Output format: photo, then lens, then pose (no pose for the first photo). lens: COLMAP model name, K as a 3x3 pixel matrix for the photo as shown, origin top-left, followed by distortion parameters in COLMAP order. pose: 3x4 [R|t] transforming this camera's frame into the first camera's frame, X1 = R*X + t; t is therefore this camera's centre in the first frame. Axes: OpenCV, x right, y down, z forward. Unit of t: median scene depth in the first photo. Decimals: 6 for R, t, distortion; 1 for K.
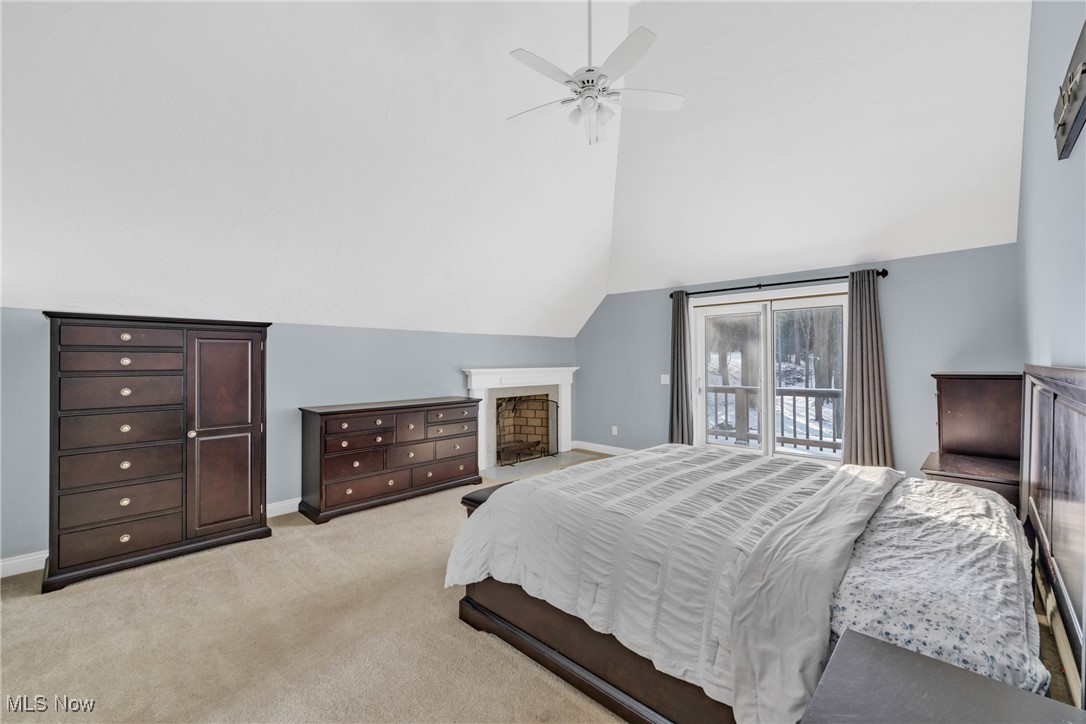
lens RADIAL K [[443.7, 0, 543.5], [0, 443.7, 363.6], [0, 0, 1]] dist [-0.001042, -0.000193]
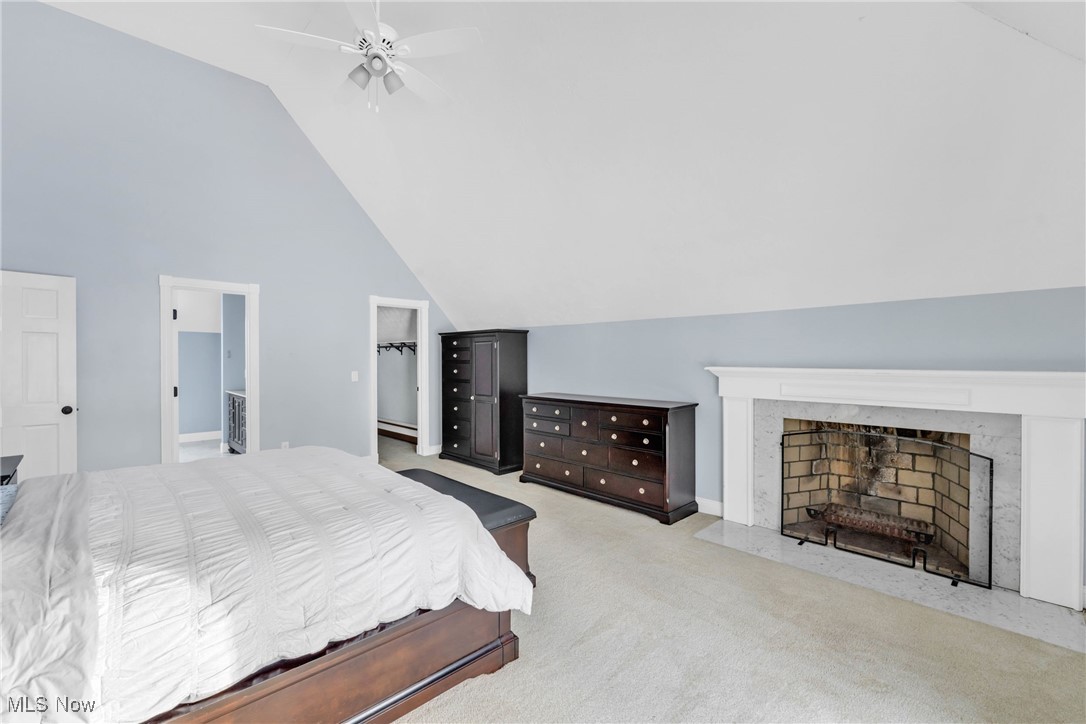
lens RADIAL K [[443.7, 0, 543.5], [0, 443.7, 363.6], [0, 0, 1]] dist [-0.001042, -0.000193]
pose [[-0.018493, -0.001582, -0.999828, 0.430052], [-0.015200, 0.999884, -0.001301, 0.008914], [0.999713, 0.015174, -0.018515, 0.591998]]
